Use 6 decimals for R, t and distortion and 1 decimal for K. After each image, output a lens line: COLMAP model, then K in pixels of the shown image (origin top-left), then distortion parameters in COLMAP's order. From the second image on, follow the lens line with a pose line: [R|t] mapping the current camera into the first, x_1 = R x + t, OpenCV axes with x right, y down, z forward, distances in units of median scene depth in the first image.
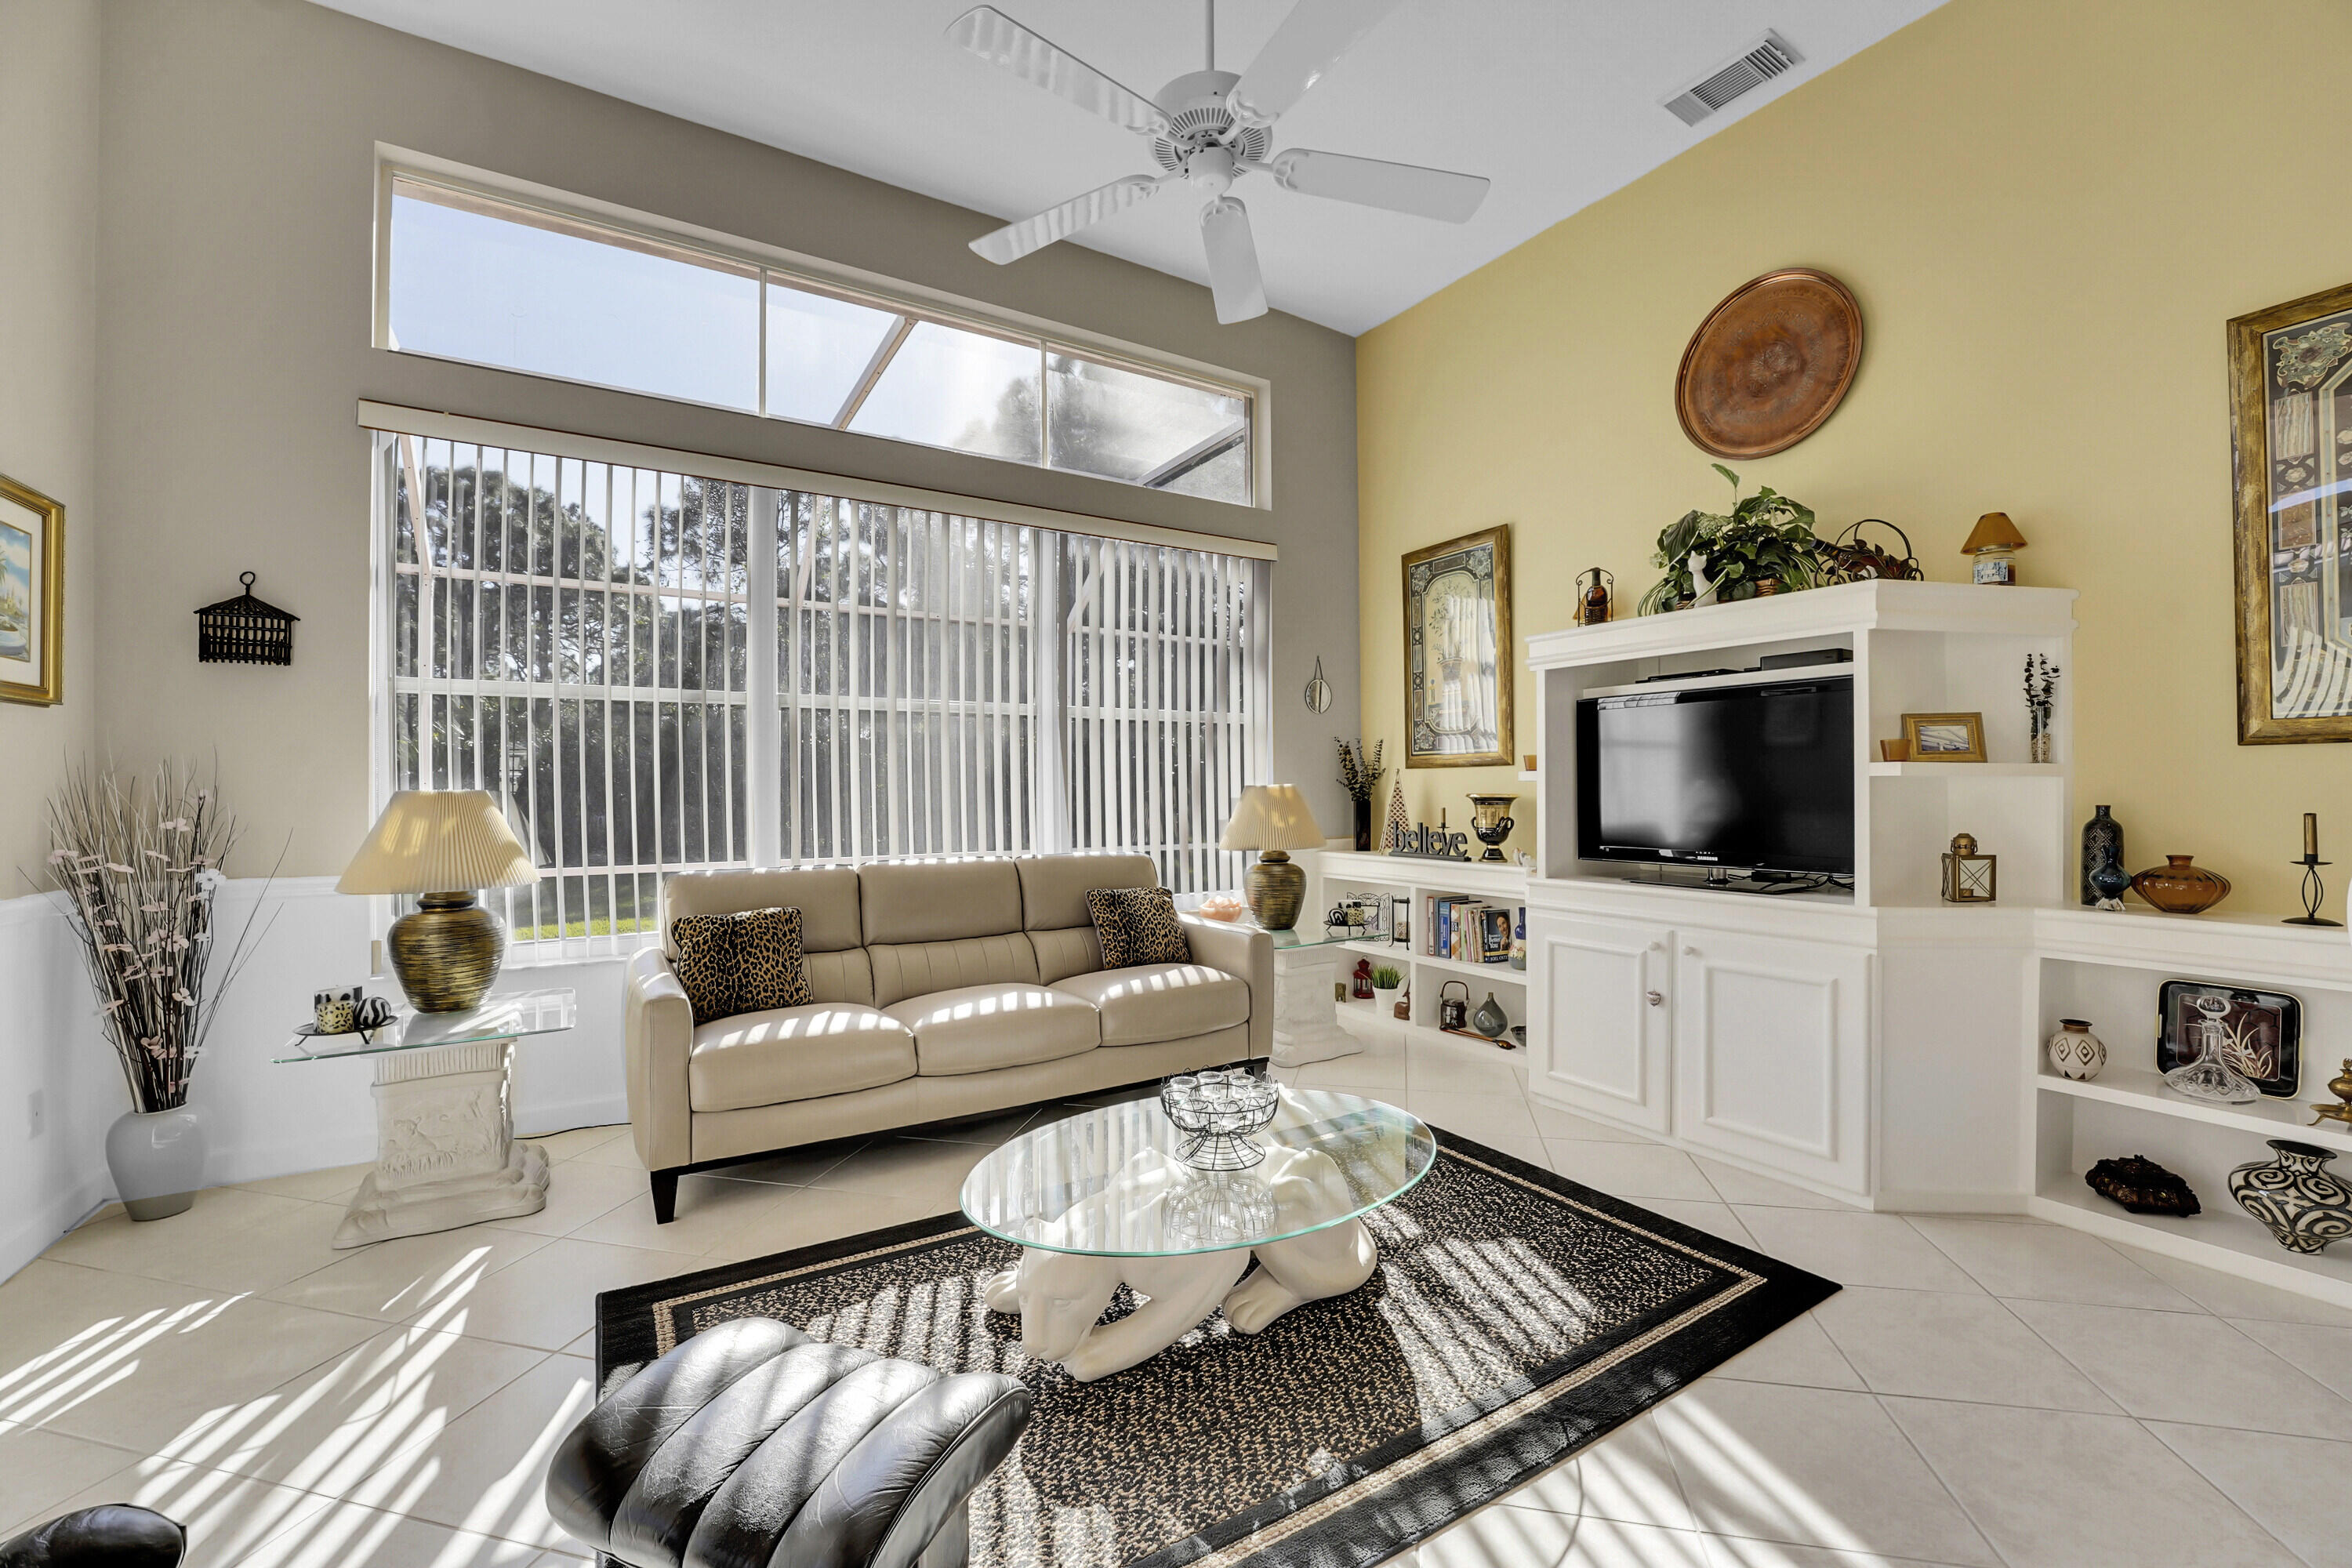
lens RADIAL K [[958.2, 0, 1171.2], [0, 958.2, 783.0], [0, 0, 1]] dist [-0.025019, 0.000944]
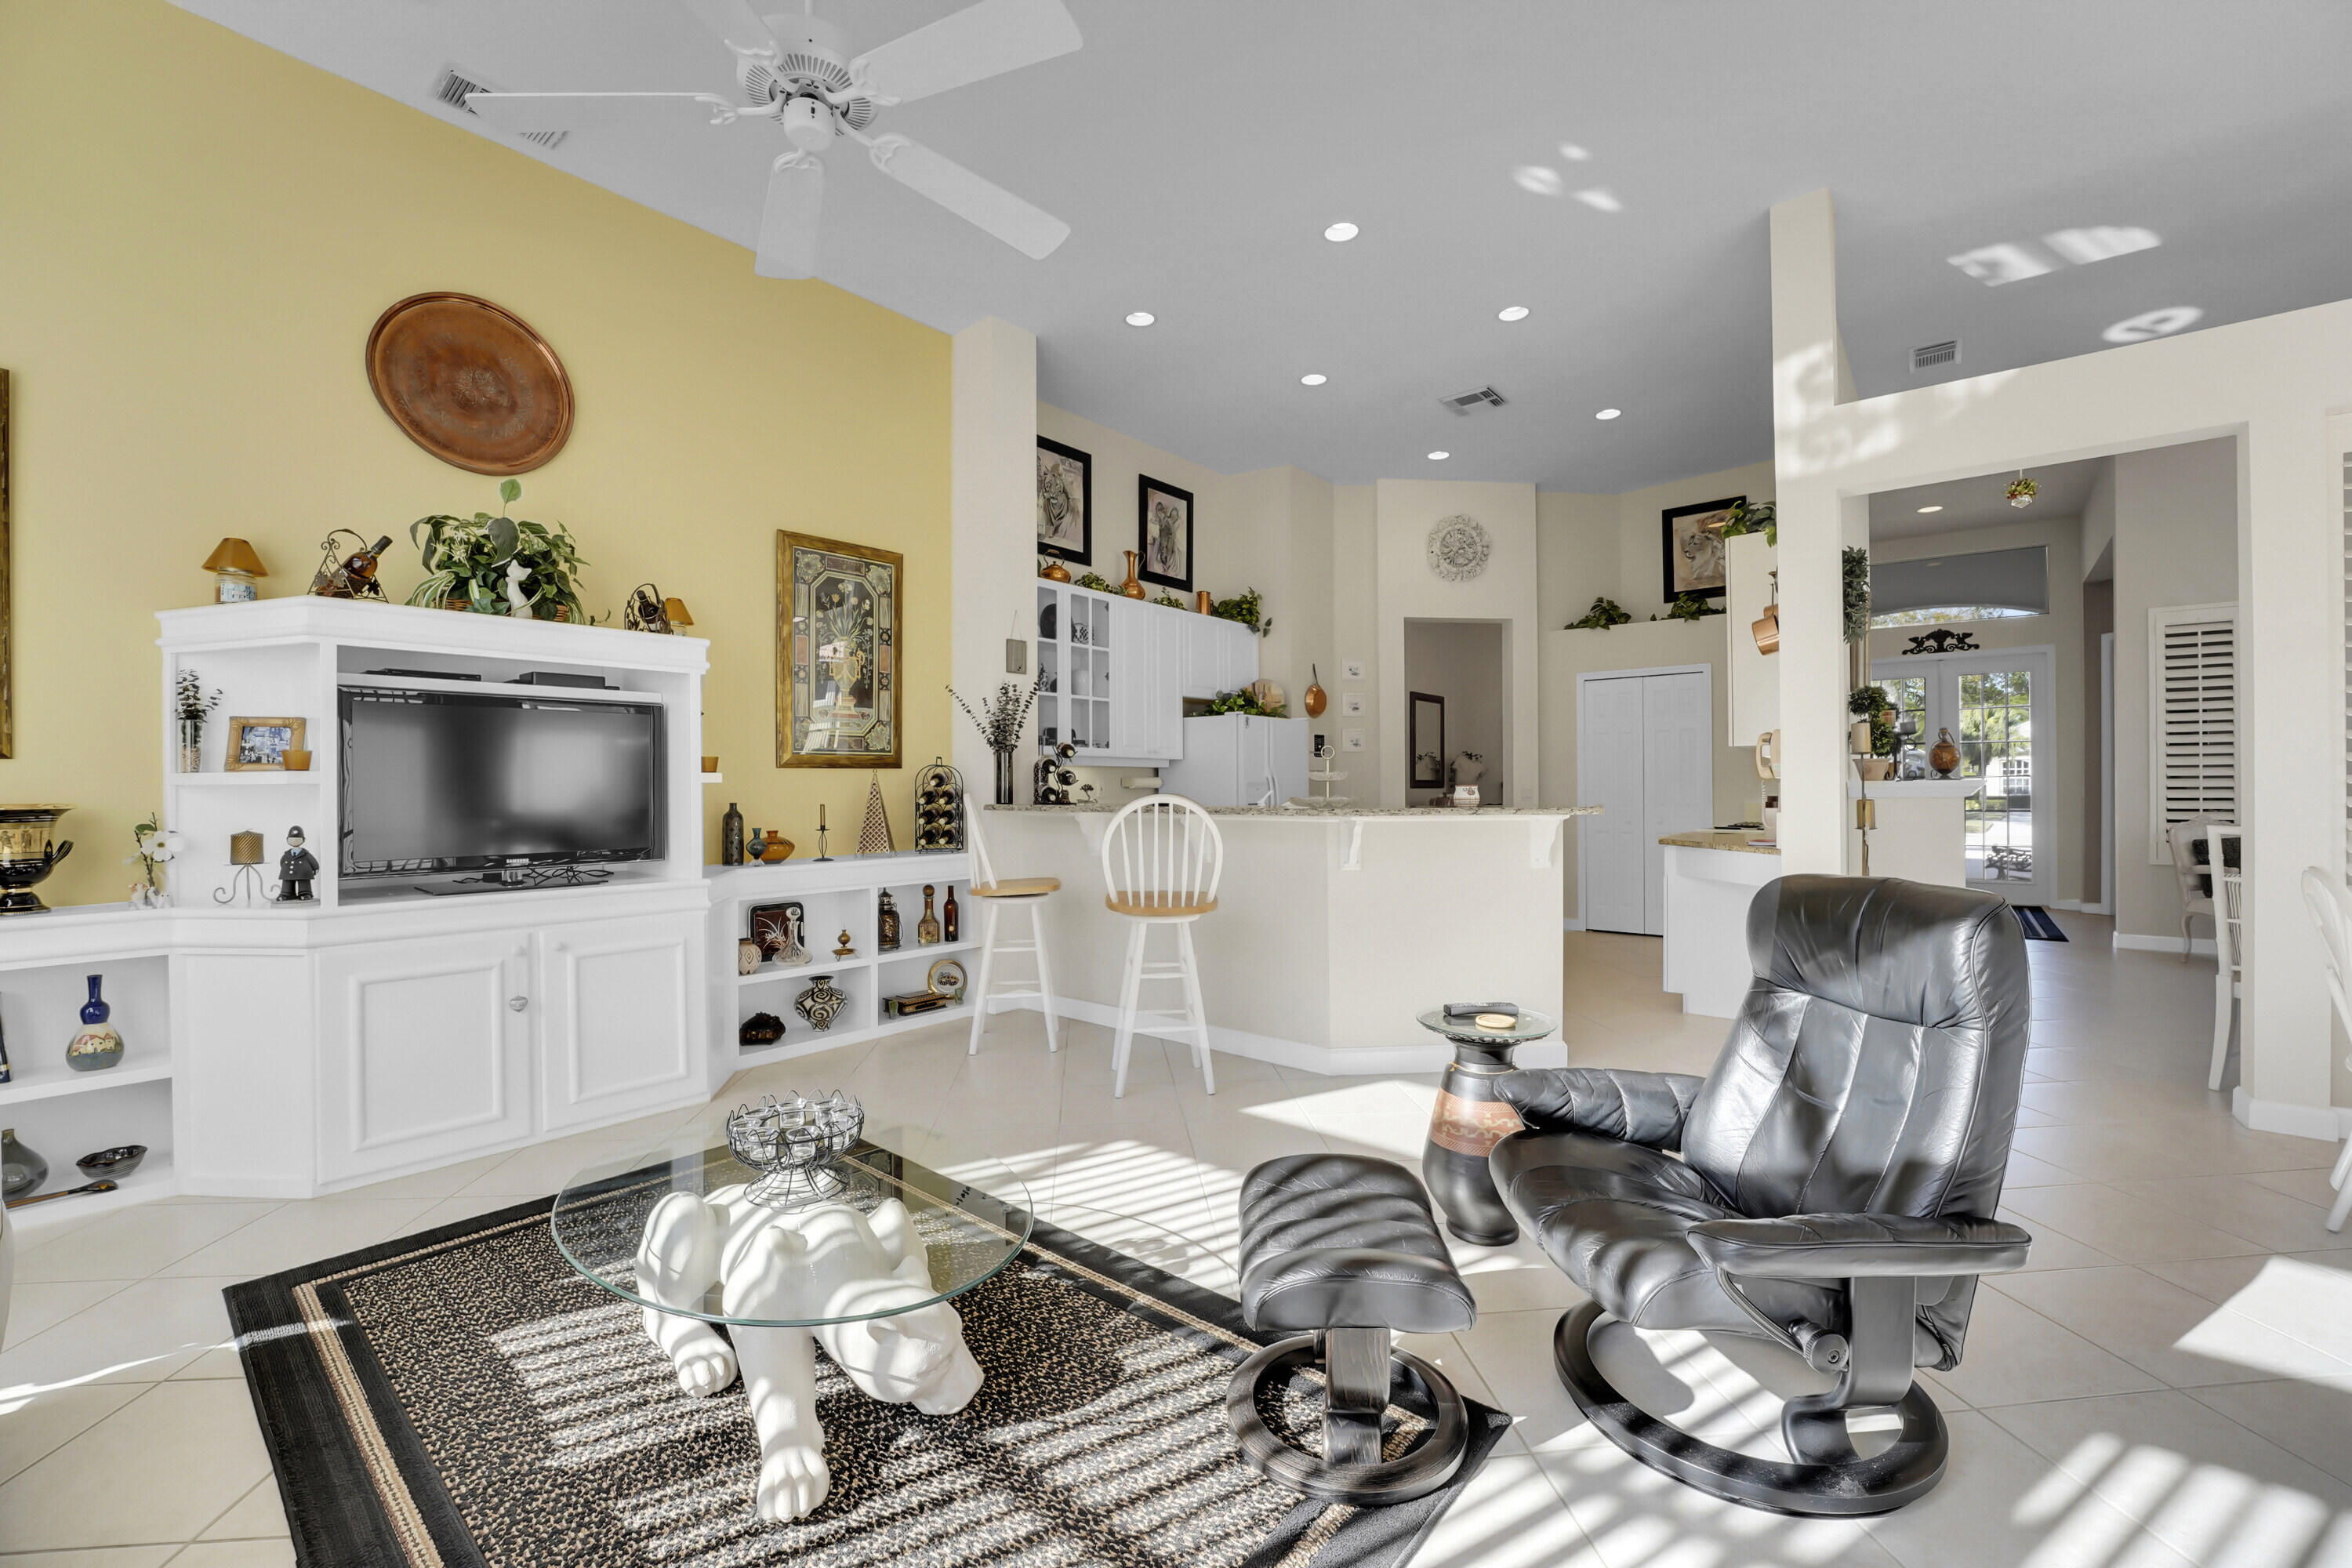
lens RADIAL K [[958.2, 0, 1185.2], [0, 958.2, 787.0], [0, 0, 1]] dist [-0.025019, 0.000944]
pose [[-0.320226, -0.000934, 0.947341, -0.769241], [-0.003809, 0.999993, -0.000301, -0.005211], [-0.947334, -0.003705, -0.320227, 0.763591]]
